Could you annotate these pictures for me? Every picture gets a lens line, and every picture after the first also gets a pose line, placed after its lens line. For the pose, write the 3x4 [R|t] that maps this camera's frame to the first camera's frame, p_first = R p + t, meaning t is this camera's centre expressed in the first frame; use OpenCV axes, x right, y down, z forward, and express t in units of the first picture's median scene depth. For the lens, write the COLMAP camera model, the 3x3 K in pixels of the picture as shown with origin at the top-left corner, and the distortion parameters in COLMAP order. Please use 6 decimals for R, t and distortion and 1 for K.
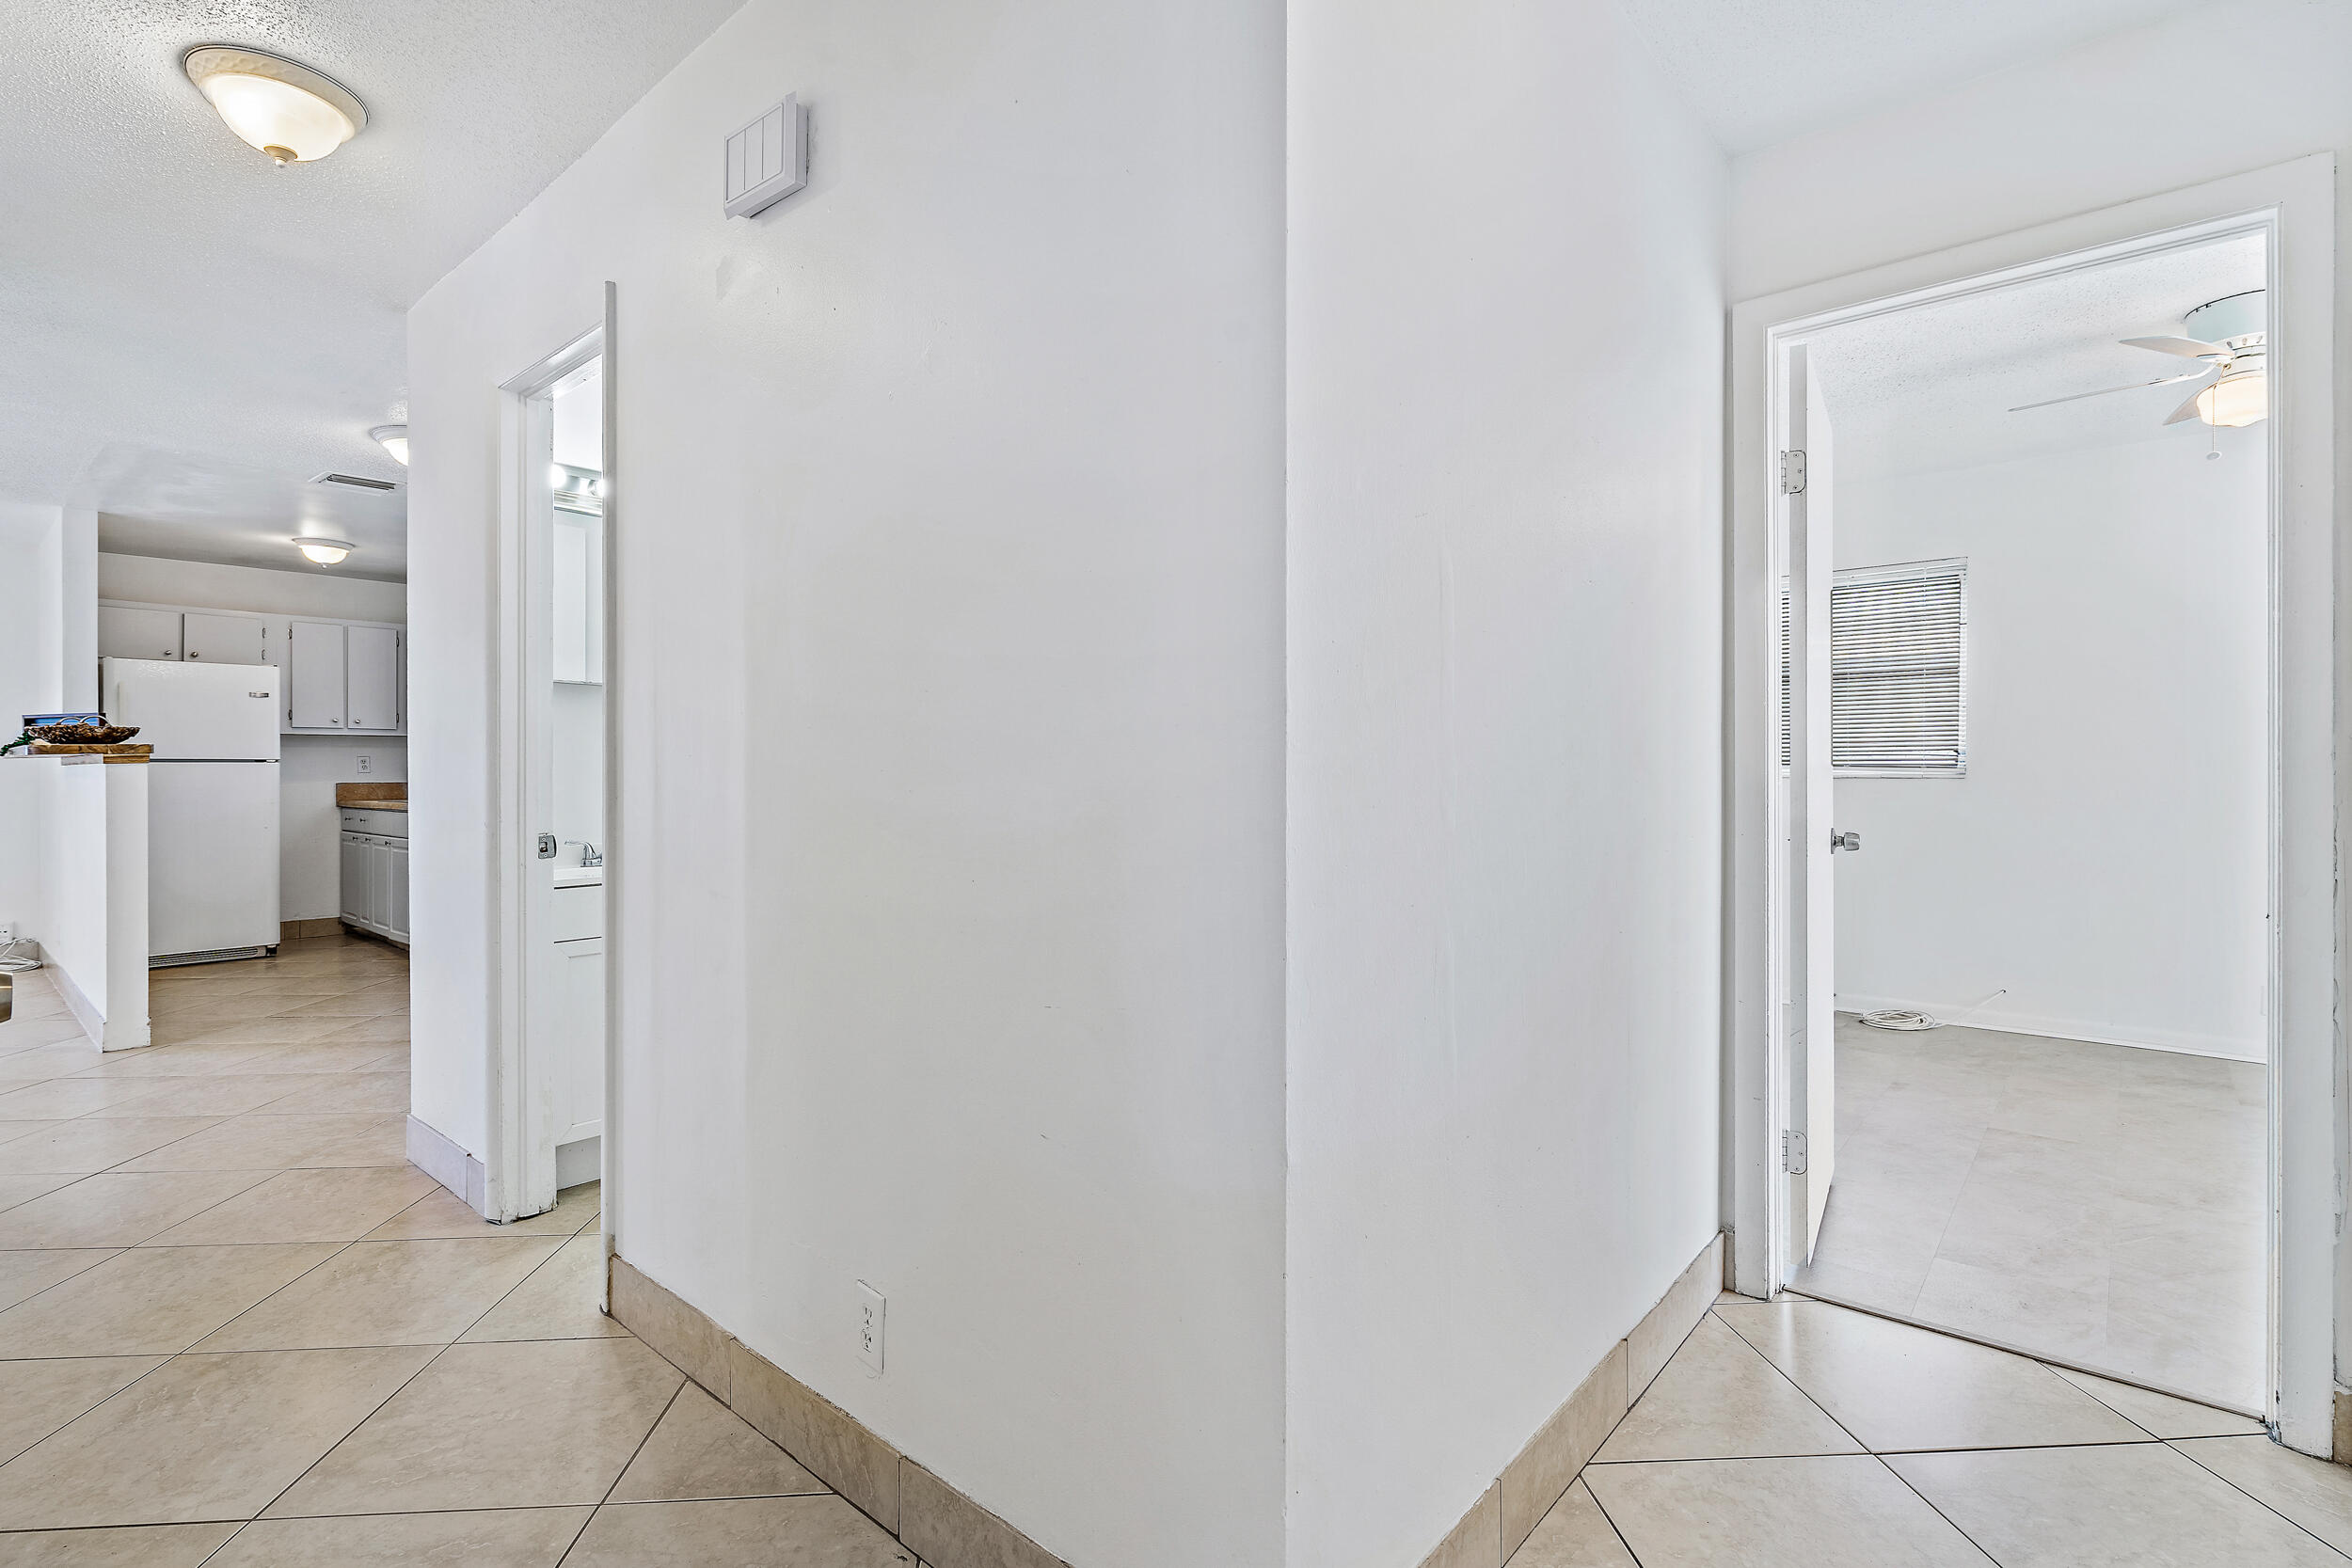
lens RADIAL K [[1097.1, 0, 1176.0], [0, 1097.1, 784.0], [0, 0, 1]] dist [-0.003189, -0.000755]
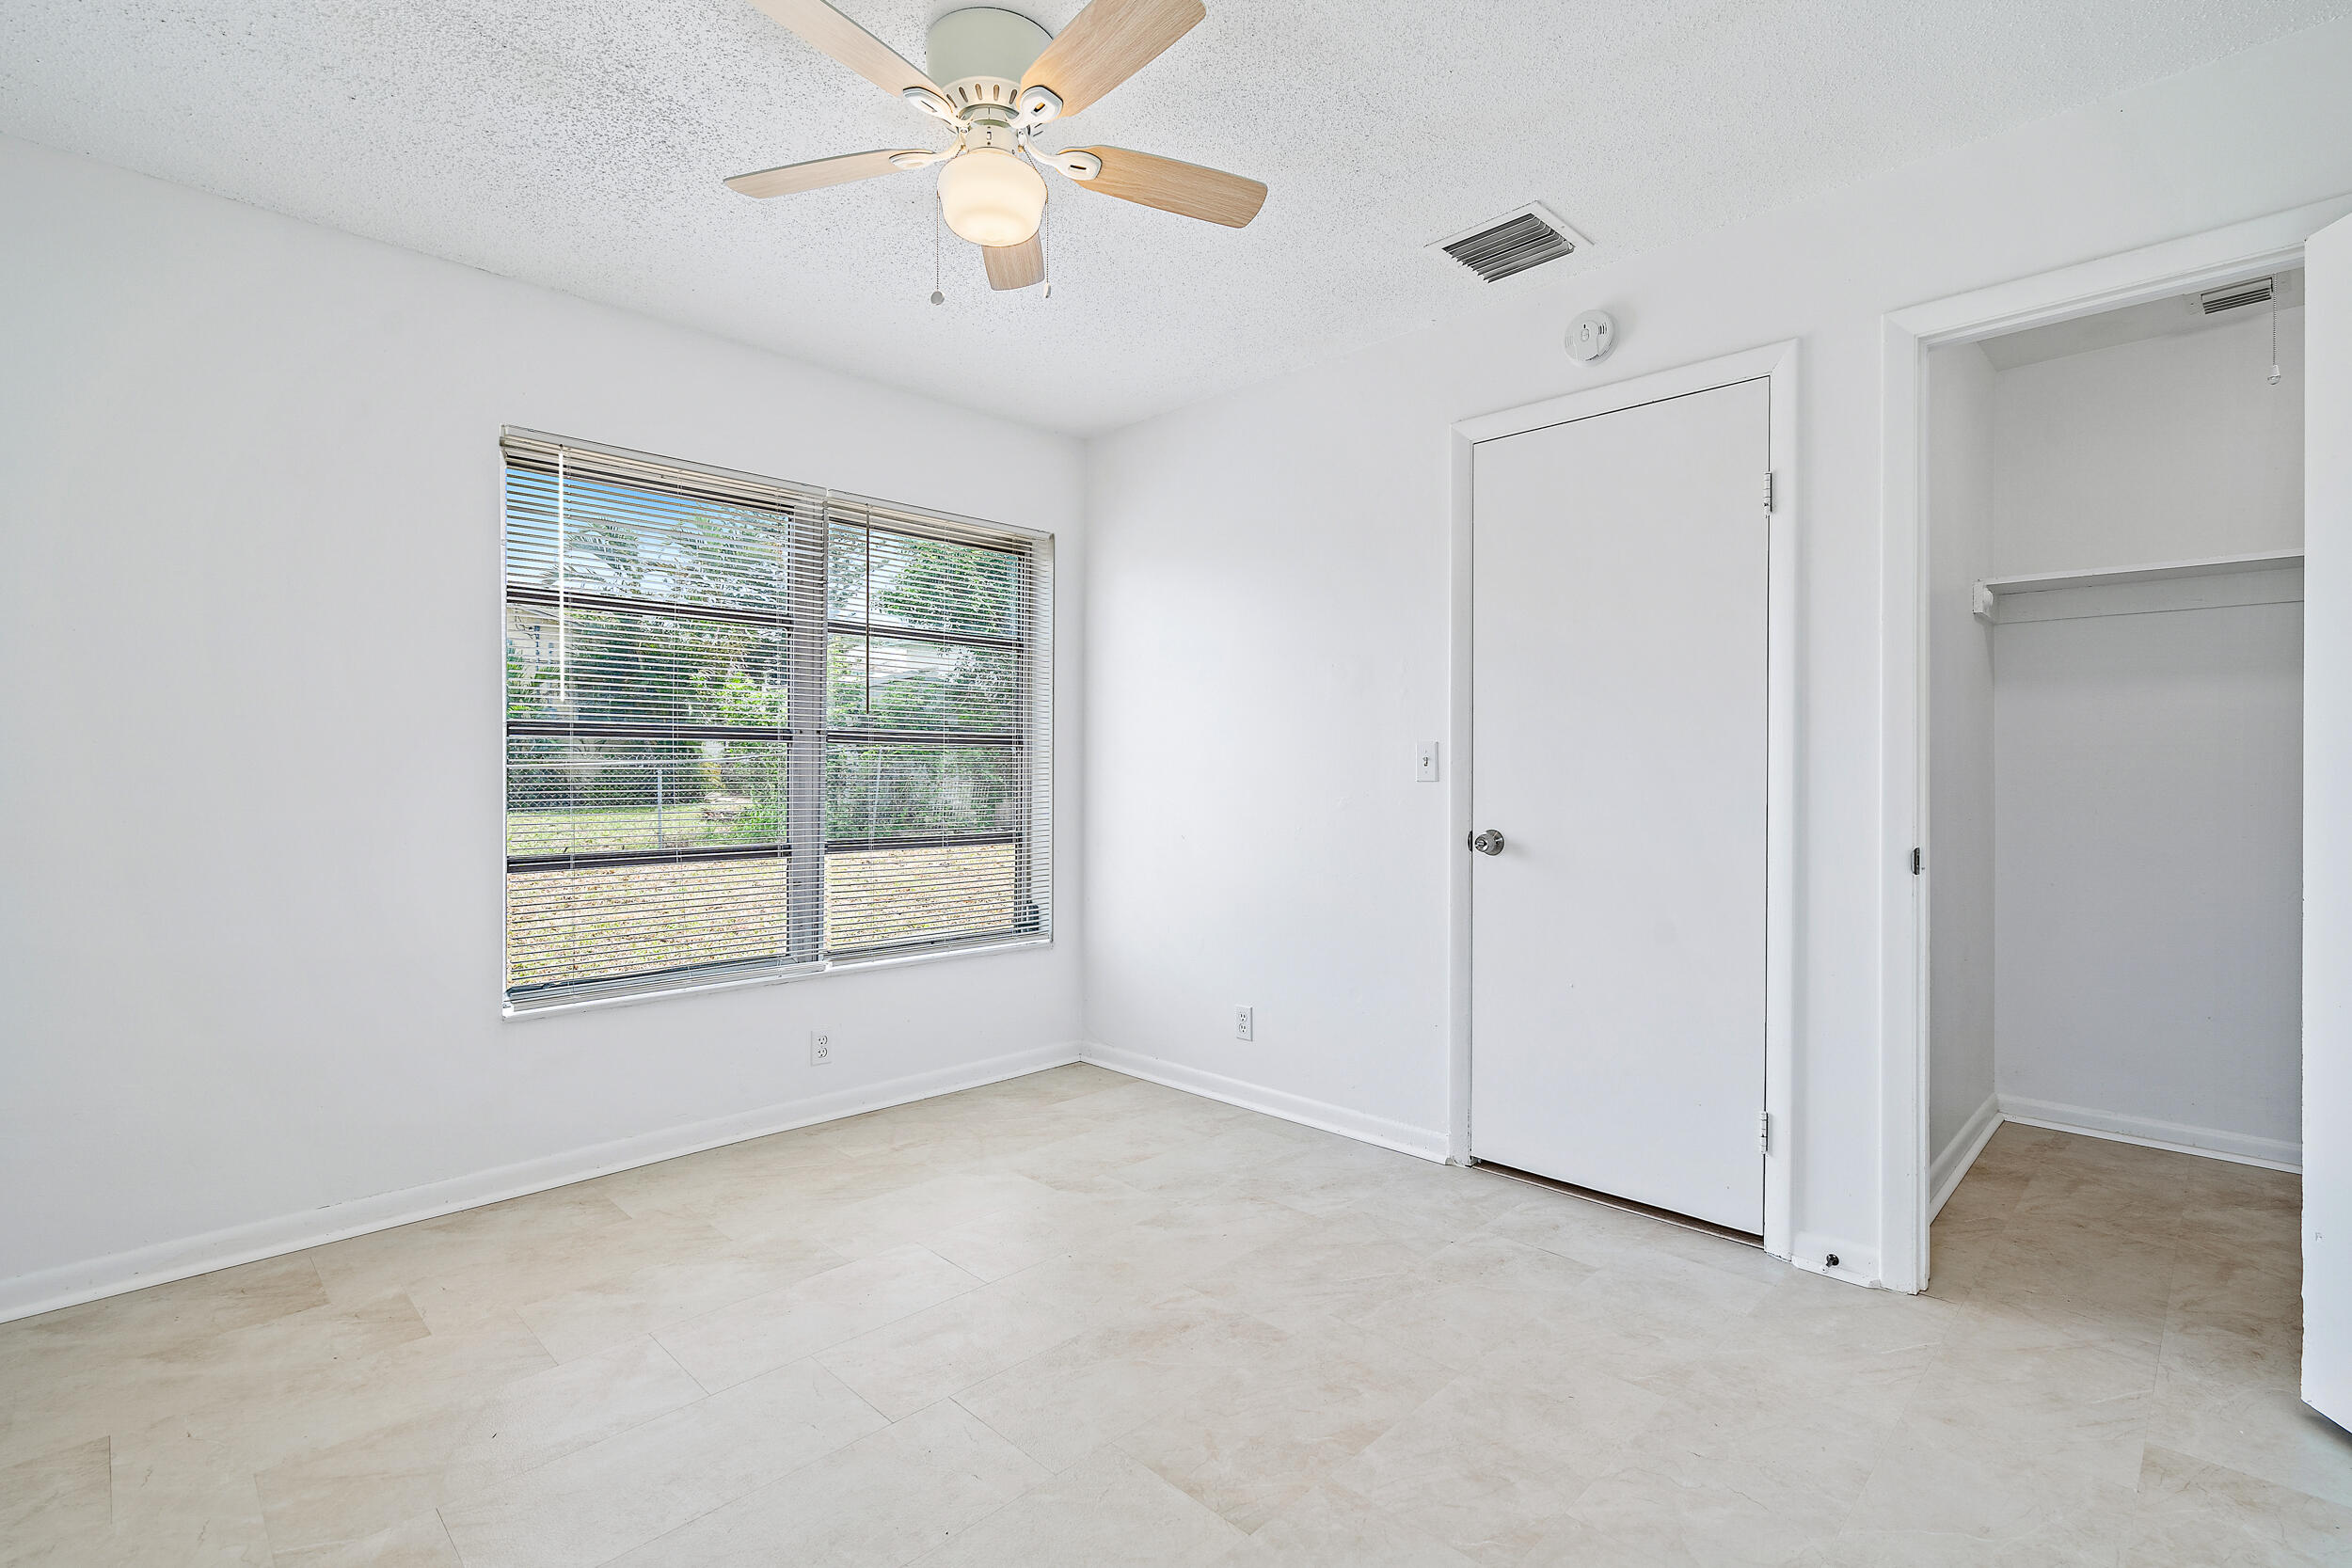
lens RADIAL K [[1097.1, 0, 1176.0], [0, 1097.1, 784.0], [0, 0, 1]] dist [-0.003189, -0.000755]
pose [[-0.998192, -0.002784, 0.060036, 0.876544], [-0.001239, 0.999667, 0.025762, -0.027068], [-0.060087, 0.025641, -0.997864, 1.724385]]
